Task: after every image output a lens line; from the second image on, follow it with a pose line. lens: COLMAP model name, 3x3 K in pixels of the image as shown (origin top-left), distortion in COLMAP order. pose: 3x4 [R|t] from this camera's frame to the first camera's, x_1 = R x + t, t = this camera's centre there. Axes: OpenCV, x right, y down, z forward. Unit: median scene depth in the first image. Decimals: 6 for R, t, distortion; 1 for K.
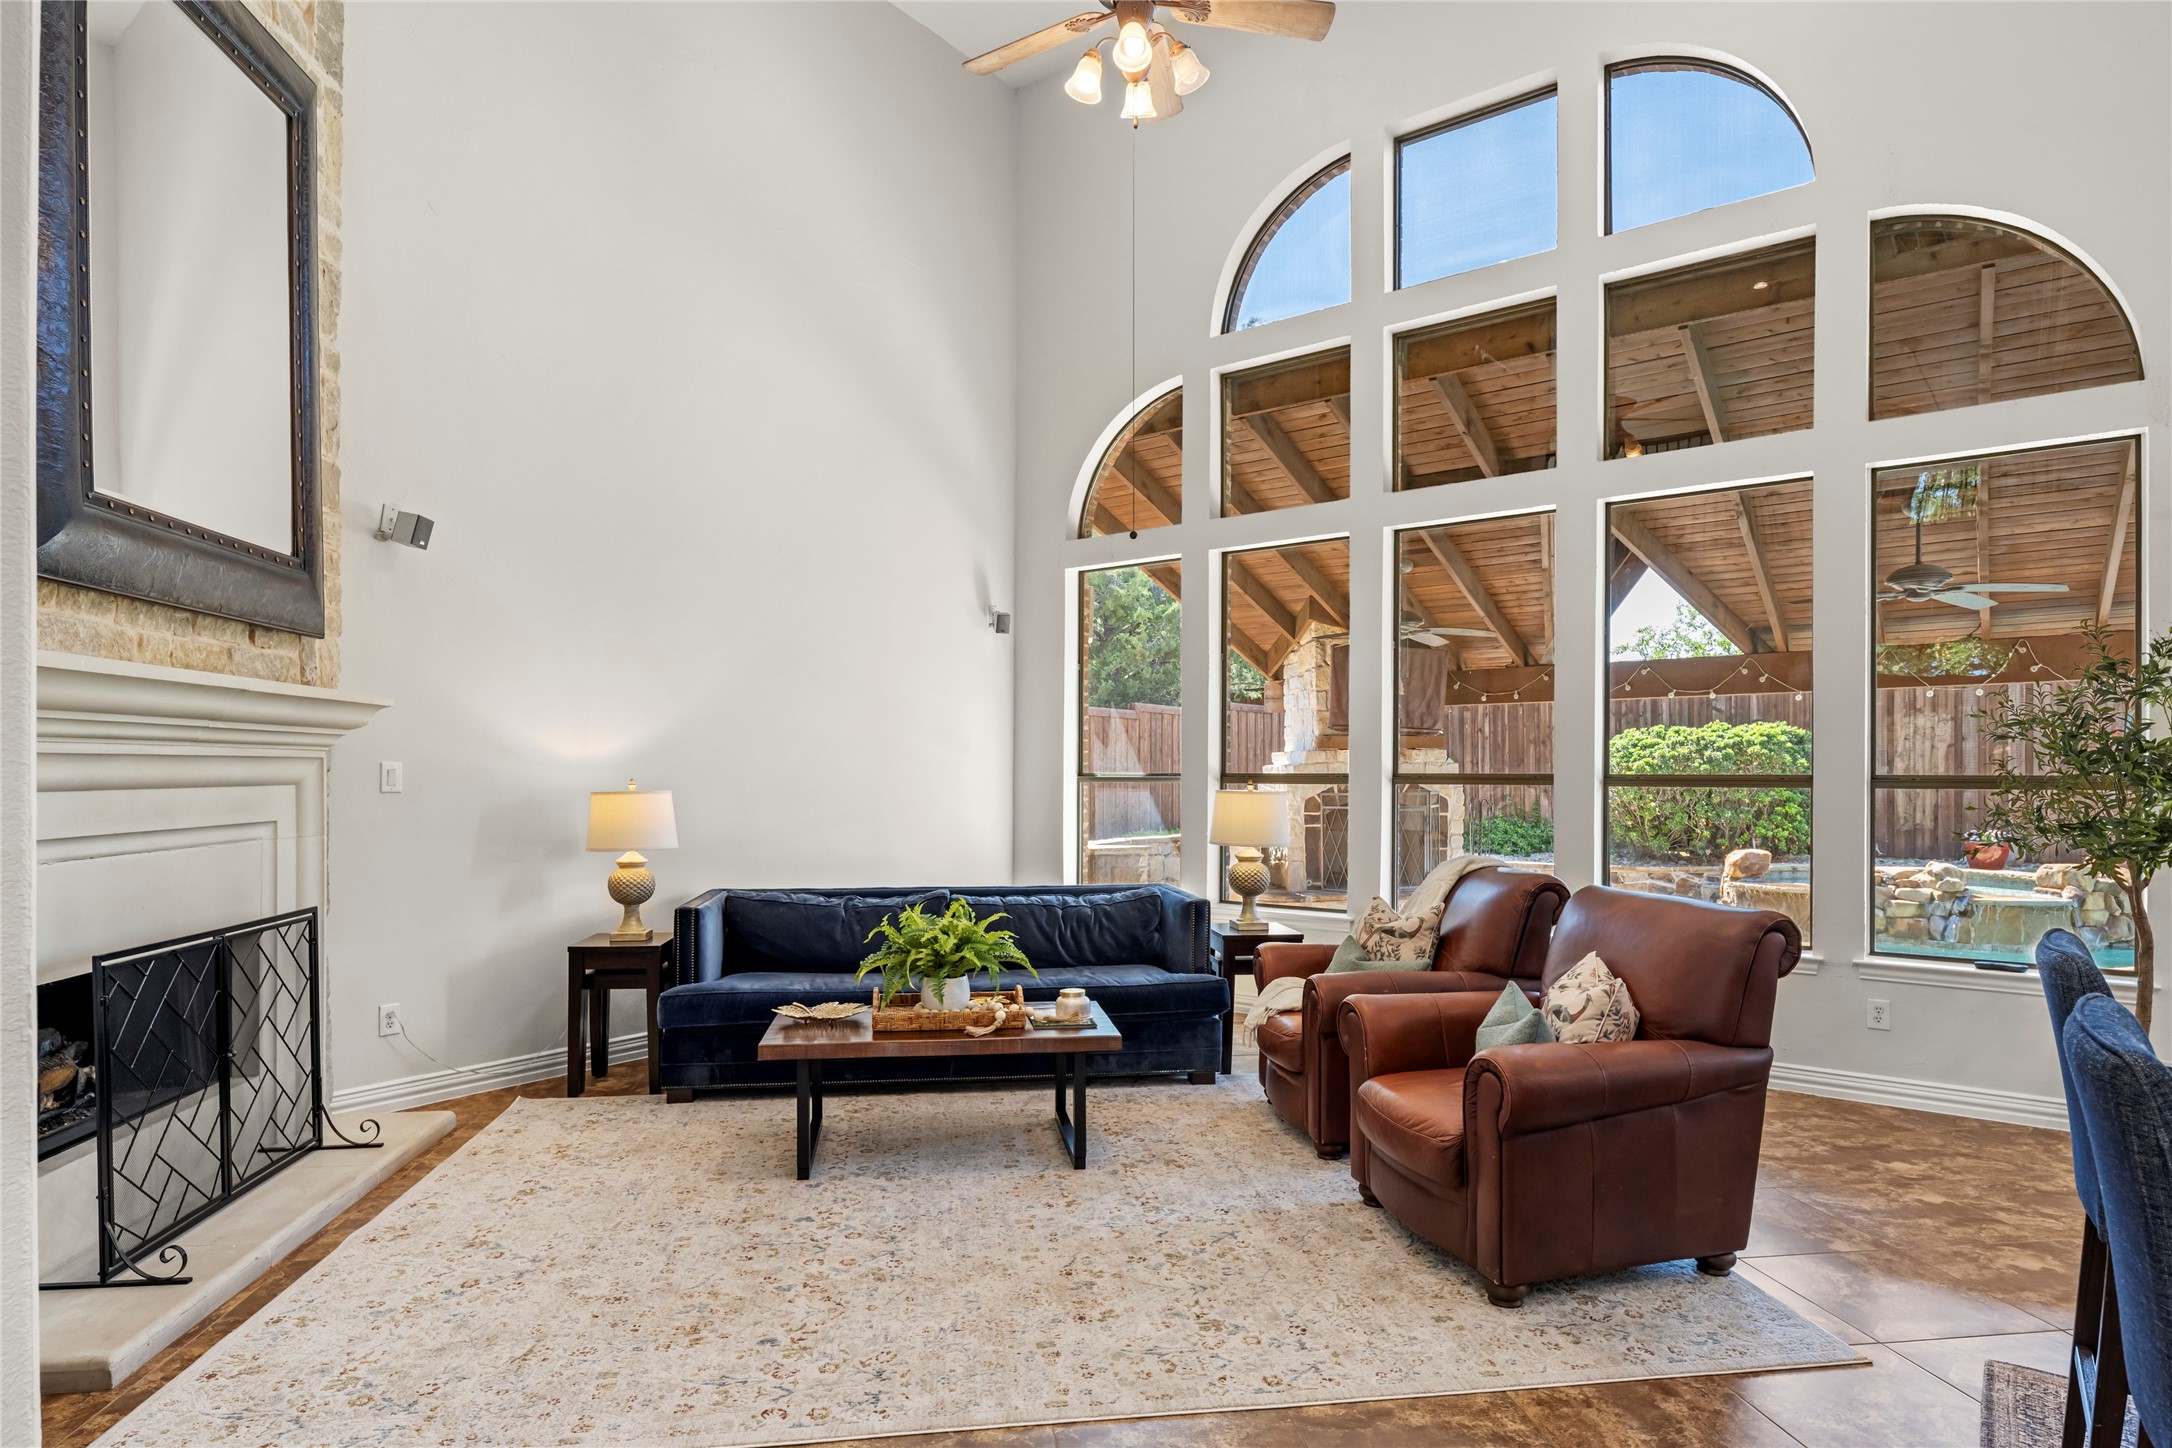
lens RADIAL K [[1175.7, 0, 1088.8], [0, 1175.7, 773.4], [0, 0, 1]] dist [-0.005240, -0.000417]
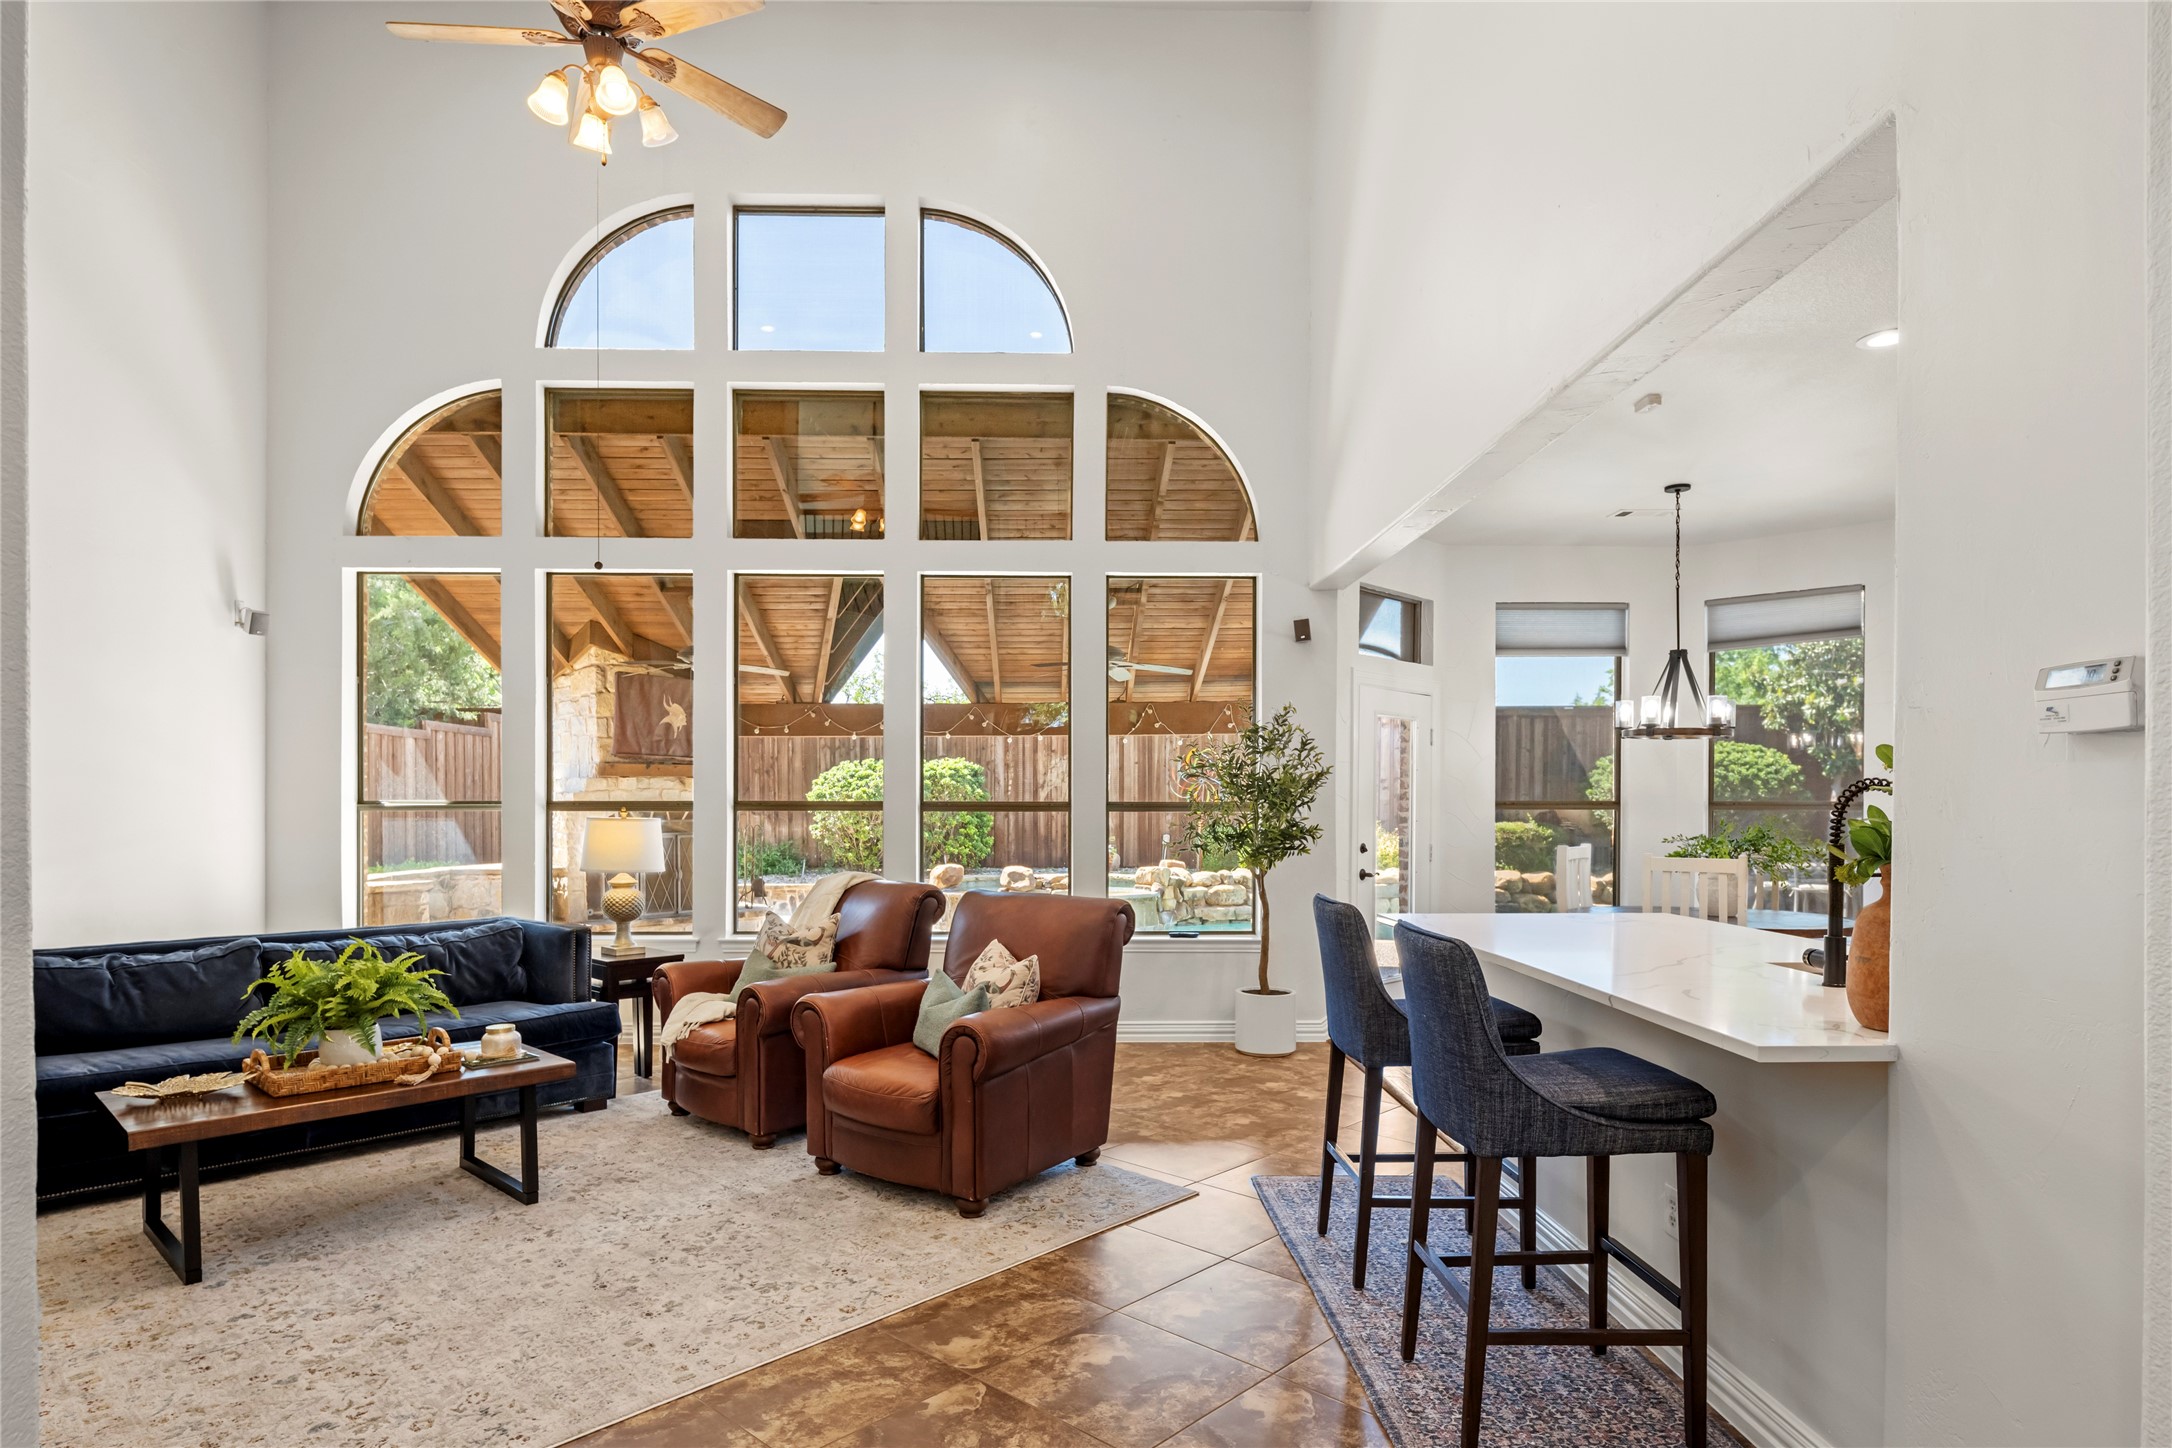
lens RADIAL K [[1173.9, 0, 1077.1], [0, 1173.9, 810.1], [0, 0, 1]] dist [0.000416, -0.007079]
pose [[0.779514, -0.005597, 0.626360, -0.189305], [0.000738, 0.999968, 0.008017, 0.000178], [-0.626384, -0.005787, 0.779493, -0.033977]]
